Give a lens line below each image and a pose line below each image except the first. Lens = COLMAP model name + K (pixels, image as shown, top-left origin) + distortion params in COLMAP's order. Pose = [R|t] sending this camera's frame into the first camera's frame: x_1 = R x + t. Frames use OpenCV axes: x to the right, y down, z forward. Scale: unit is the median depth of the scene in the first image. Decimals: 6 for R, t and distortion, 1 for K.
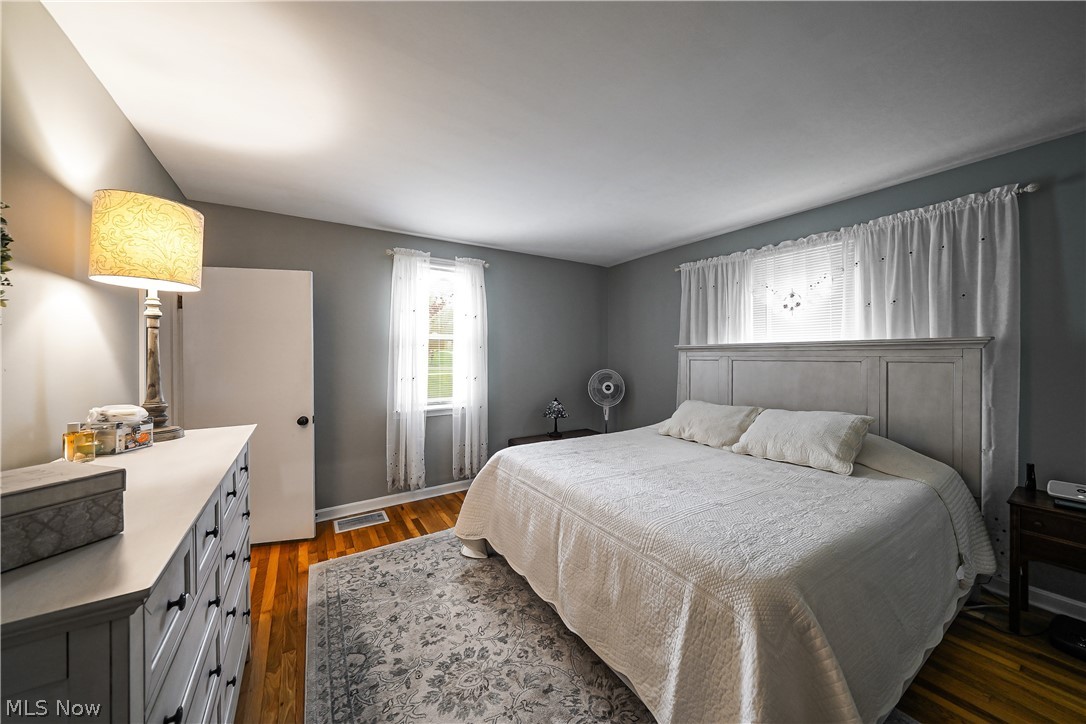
lens RADIAL K [[379.0, 0, 541.0], [0, 379.0, 356.4], [0, 0, 1]] dist [-0.002027, -0.000077]
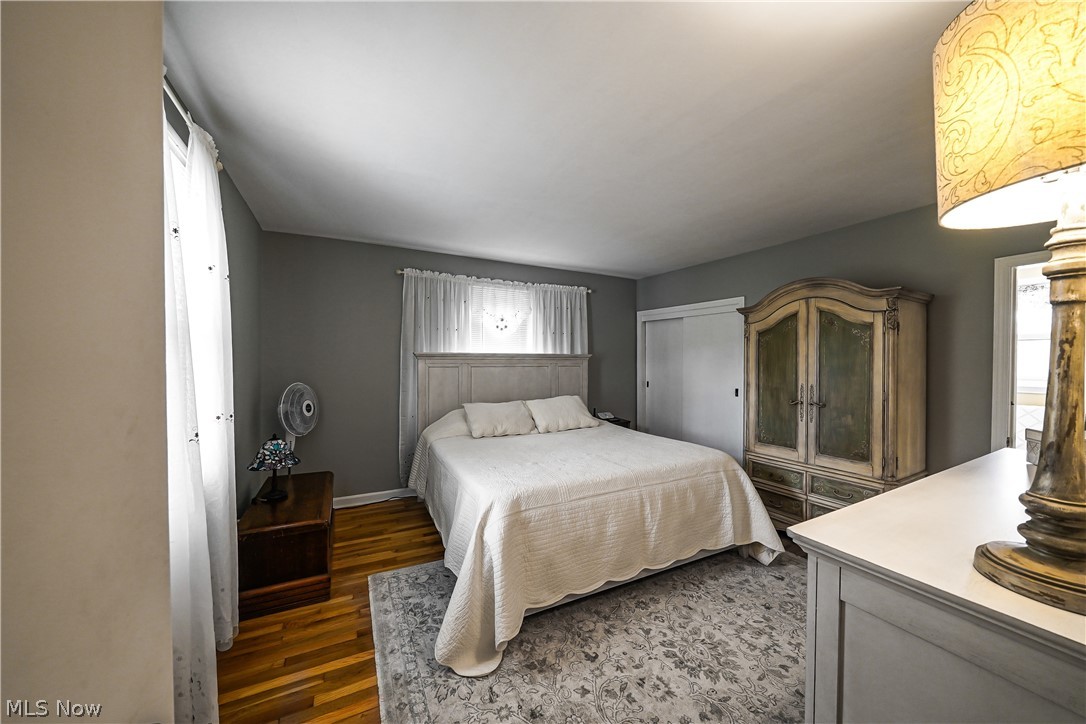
lens RADIAL K [[379.0, 0, 540.5], [0, 379.0, 365.3], [0, 0, 1]] dist [-0.002027, -0.000077]
pose [[0.078931, -0.011961, 0.996808, -1.001480], [0.001189, 0.999928, 0.011905, -0.012256], [-0.996879, 0.000245, 0.078940, 1.031829]]
